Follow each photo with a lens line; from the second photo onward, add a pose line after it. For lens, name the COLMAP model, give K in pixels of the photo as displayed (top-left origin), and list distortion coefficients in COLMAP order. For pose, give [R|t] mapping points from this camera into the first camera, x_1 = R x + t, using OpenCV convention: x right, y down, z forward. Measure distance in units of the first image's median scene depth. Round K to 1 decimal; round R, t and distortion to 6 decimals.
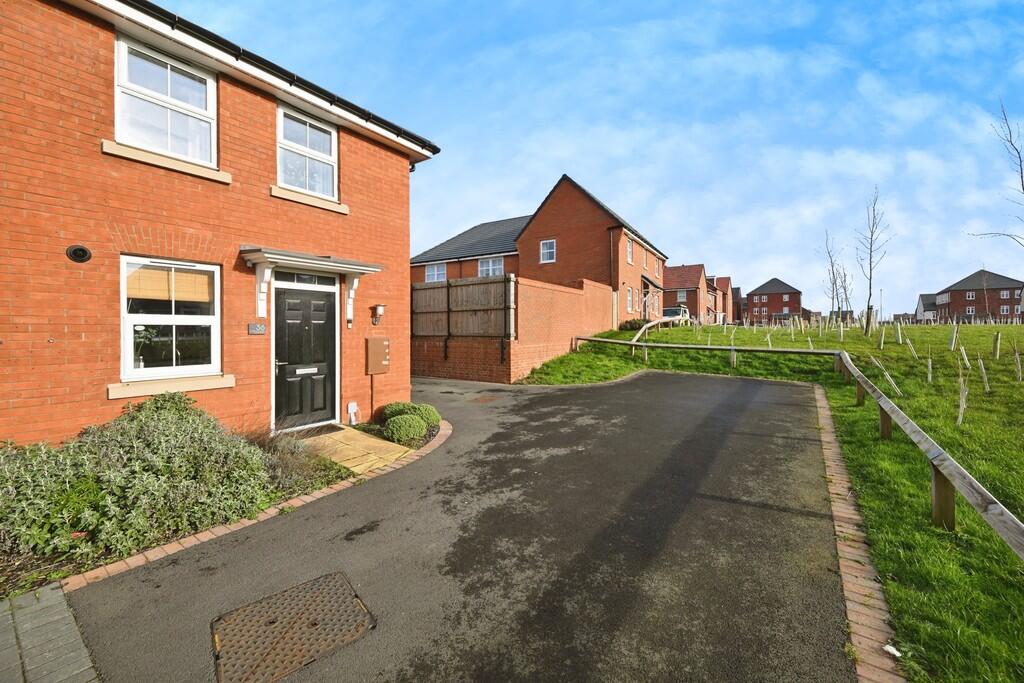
lens RADIAL K [[403.4, 0, 511.9], [0, 403.4, 333.5], [0, 0, 1]] dist [-0.003322, 0.000478]
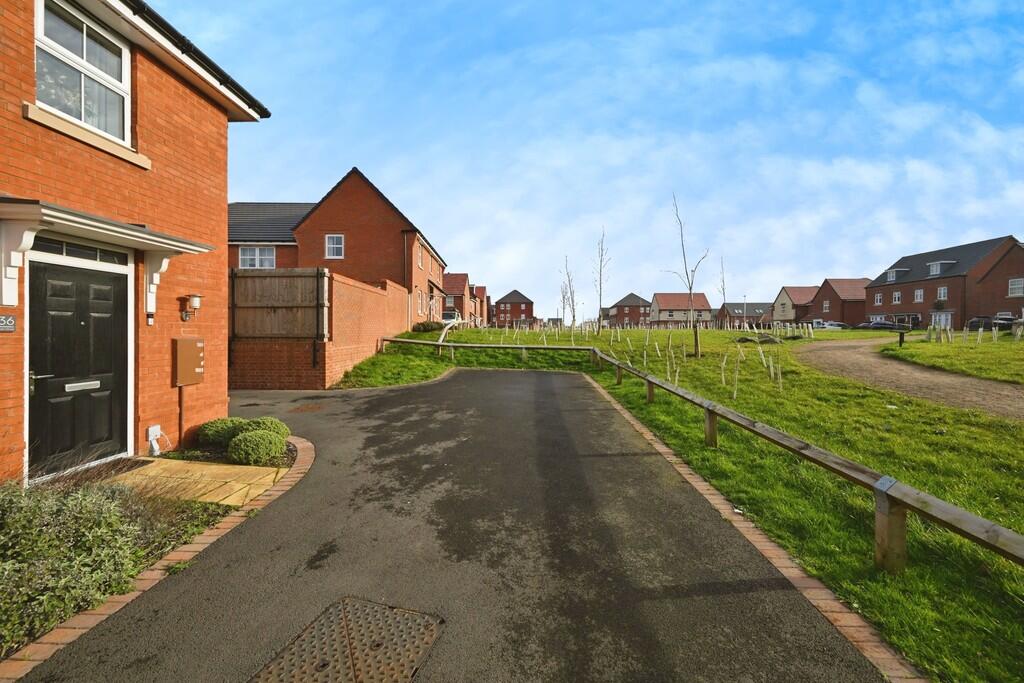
lens RADIAL K [[403.4, 0, 505.0], [0, 403.4, 338.8], [0, 0, 1]] dist [-0.003322, 0.000478]
pose [[0.835741, -0.004914, 0.549102, -0.267553], [0.001496, 0.999977, 0.006672, 0.008378], [-0.549122, -0.004755, 0.835728, 0.030312]]
